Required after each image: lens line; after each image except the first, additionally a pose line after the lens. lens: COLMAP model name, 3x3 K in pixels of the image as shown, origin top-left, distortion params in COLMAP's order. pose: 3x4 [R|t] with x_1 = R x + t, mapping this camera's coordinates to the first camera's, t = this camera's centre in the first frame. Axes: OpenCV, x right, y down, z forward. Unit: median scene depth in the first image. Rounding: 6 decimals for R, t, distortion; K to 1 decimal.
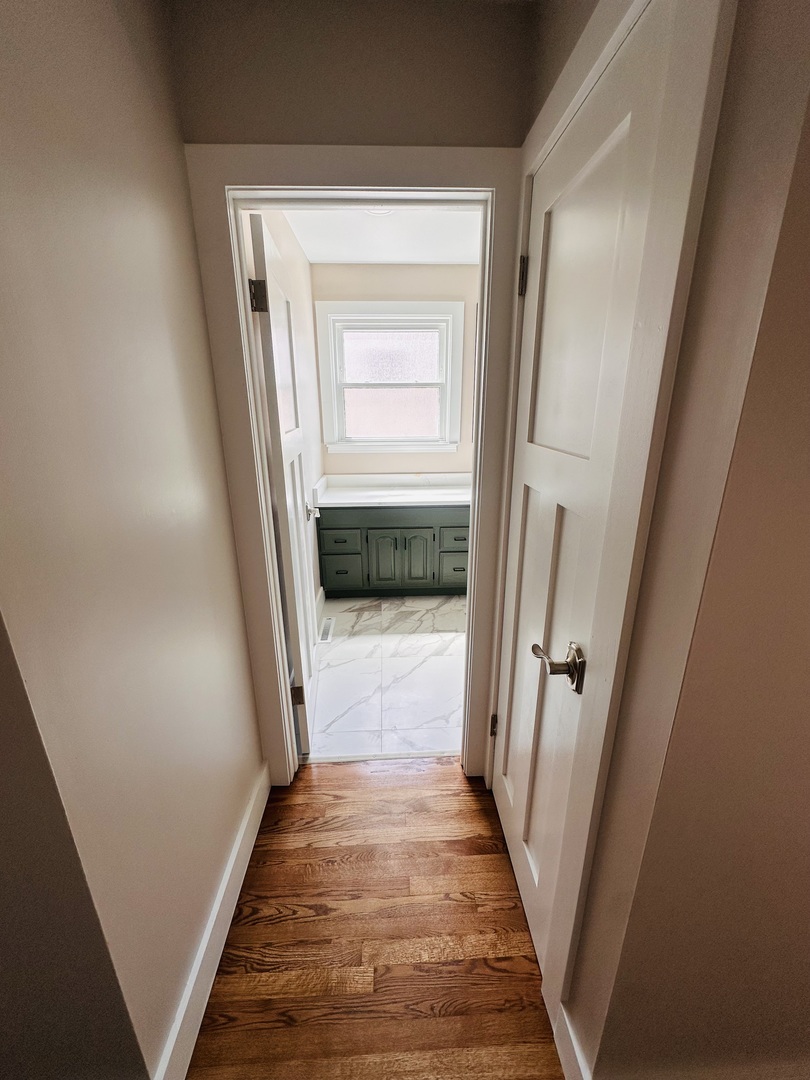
lens RADIAL K [[431.7, 0, 404.8], [0, 431.7, 541.8], [0, 0, 1]] dist [-0.002519, 0.000690]
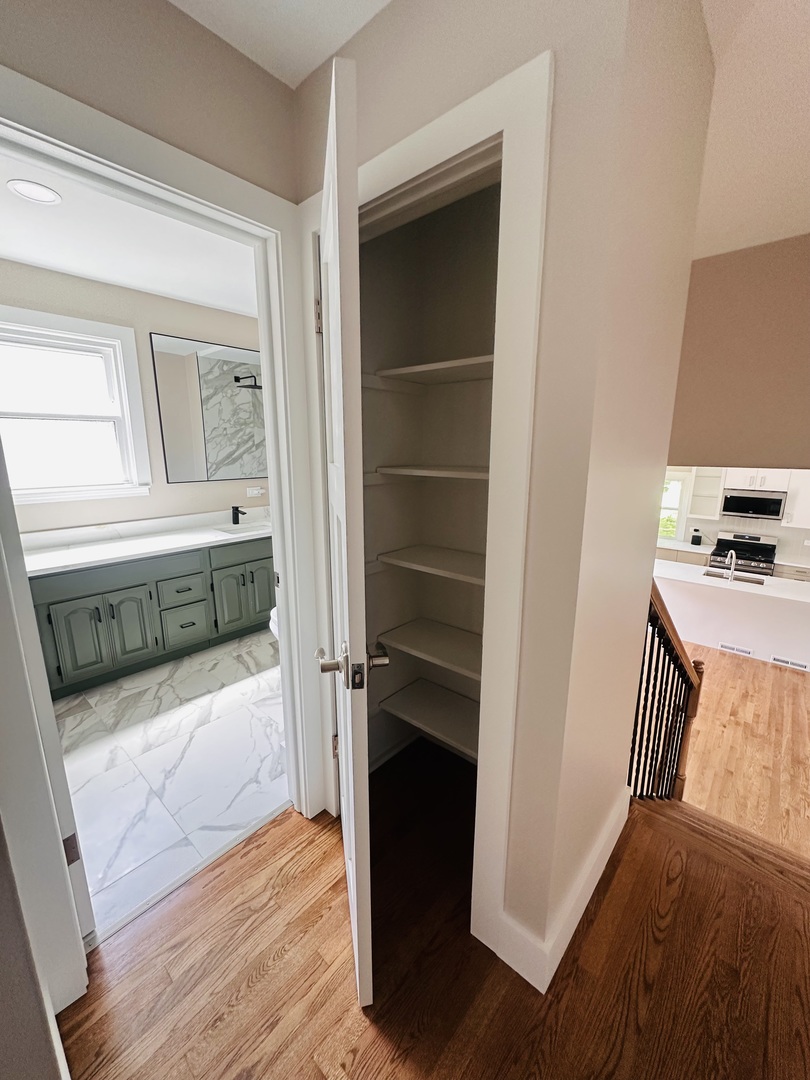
lens RADIAL K [[431.7, 0, 406.6], [0, 431.7, 540.3], [0, 0, 1]] dist [-0.002519, 0.000690]
pose [[0.700711, -0.146454, 0.698252, -0.158555], [0.217763, 0.975904, -0.013840, 0.005825], [-0.679400, 0.161751, 0.715718, 0.050508]]
